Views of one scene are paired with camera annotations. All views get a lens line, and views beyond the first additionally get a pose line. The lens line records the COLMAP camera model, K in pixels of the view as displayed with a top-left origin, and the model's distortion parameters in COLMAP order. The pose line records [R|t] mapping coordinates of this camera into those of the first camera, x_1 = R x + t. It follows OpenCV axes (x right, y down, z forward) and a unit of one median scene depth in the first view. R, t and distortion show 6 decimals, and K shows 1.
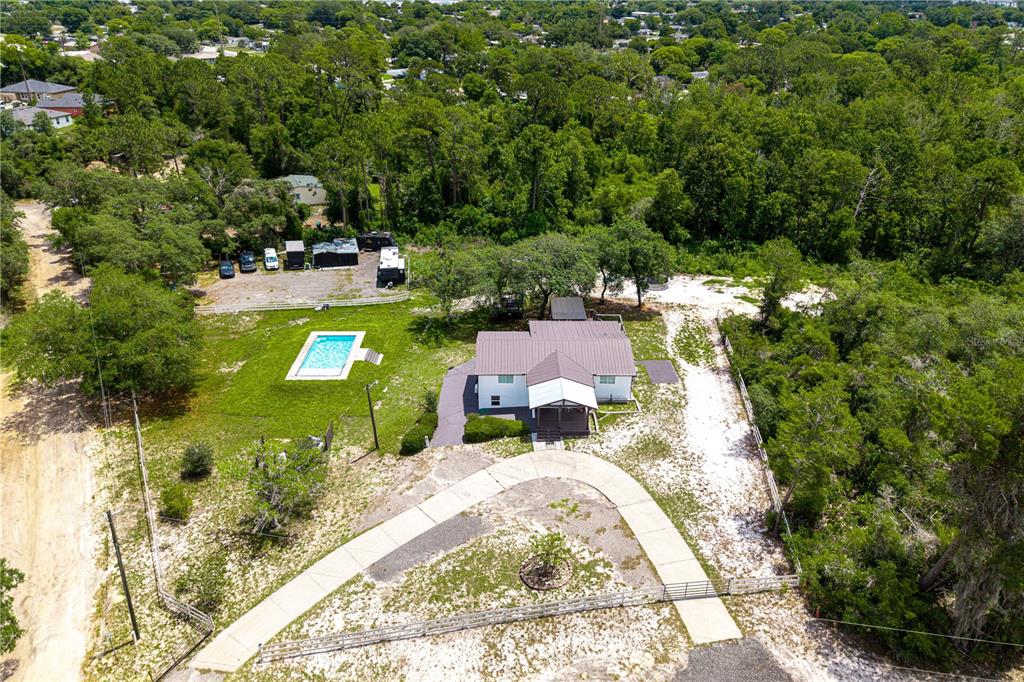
lens RADIAL K [[694.4, 0, 512.0], [0, 694.4, 341.0], [0, 0, 1]] dist [0.003228, -0.000621]
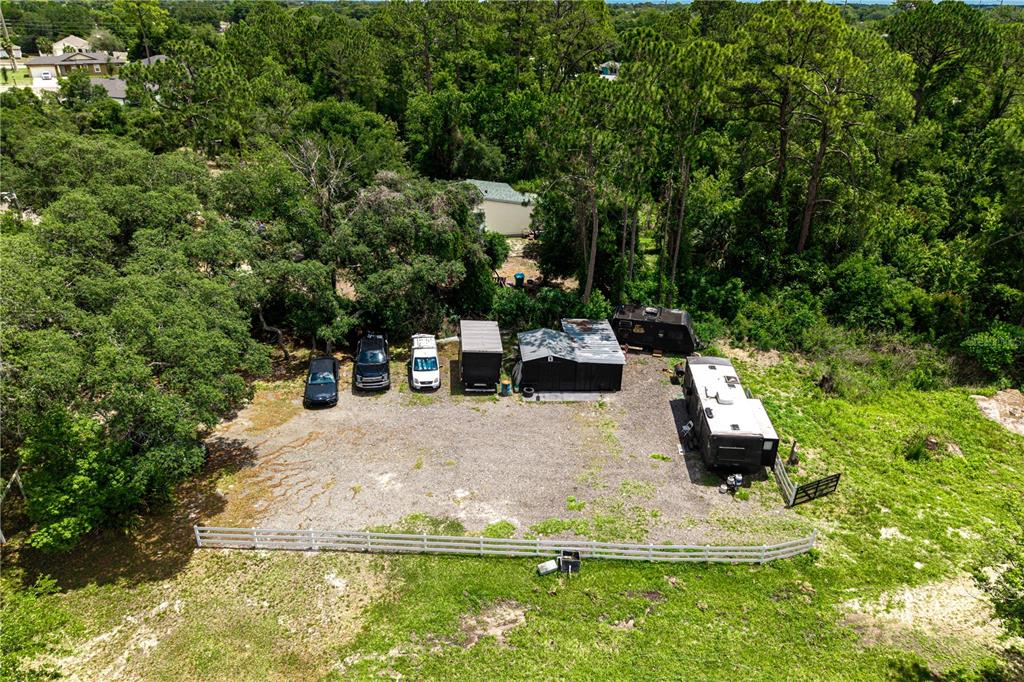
lens RADIAL K [[667.8, 0, 512.3], [0, 667.8, 402.1], [0, 0, 1]] dist [0.076006, -0.000462]
pose [[0.977629, 0.106933, -0.181124, -0.207715], [-0.097686, 0.993452, 0.059253, -0.118359], [0.186274, -0.040234, 0.981674, 0.579344]]
